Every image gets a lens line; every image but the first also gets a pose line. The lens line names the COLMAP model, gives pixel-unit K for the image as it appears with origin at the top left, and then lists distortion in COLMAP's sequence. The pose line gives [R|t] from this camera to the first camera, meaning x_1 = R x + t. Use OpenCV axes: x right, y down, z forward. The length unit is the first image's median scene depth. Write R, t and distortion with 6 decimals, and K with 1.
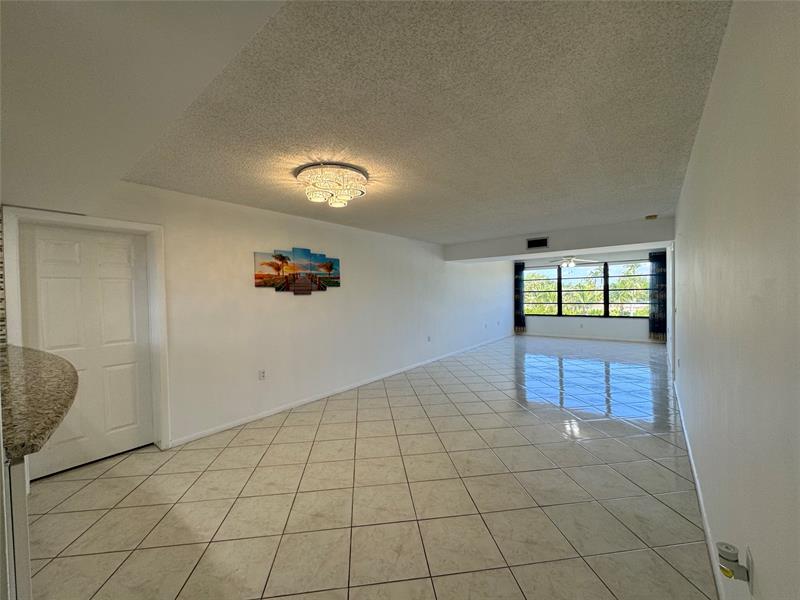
lens RADIAL K [[320.9, 0, 402.4], [0, 320.9, 296.7], [0, 0, 1]] dist [-0.000847, -0.000187]
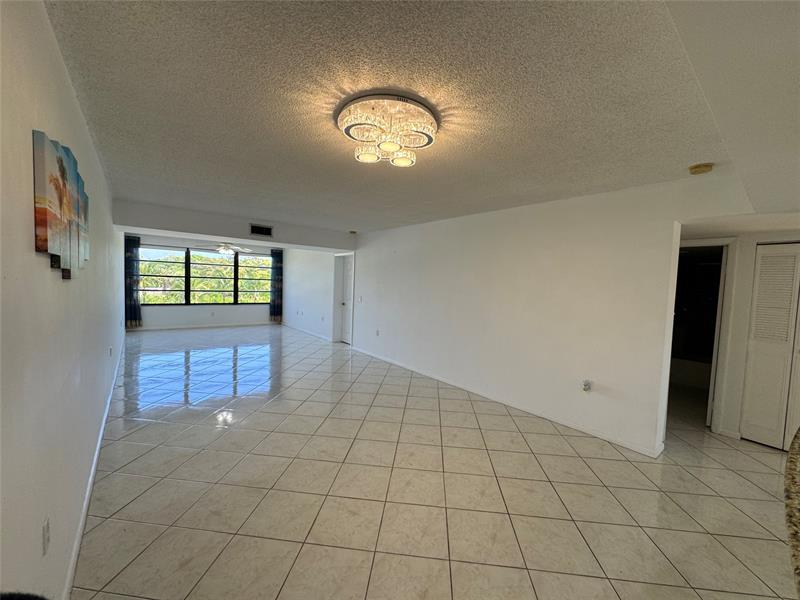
lens RADIAL K [[320.9, 0, 402.1], [0, 320.9, 304.0], [0, 0, 1]] dist [-0.000847, -0.000187]
pose [[0.210233, -0.032366, 0.977115, -0.284658], [-0.032746, 0.998658, 0.040125, 0.002700], [-0.977103, -0.040432, 0.208891, 0.246900]]
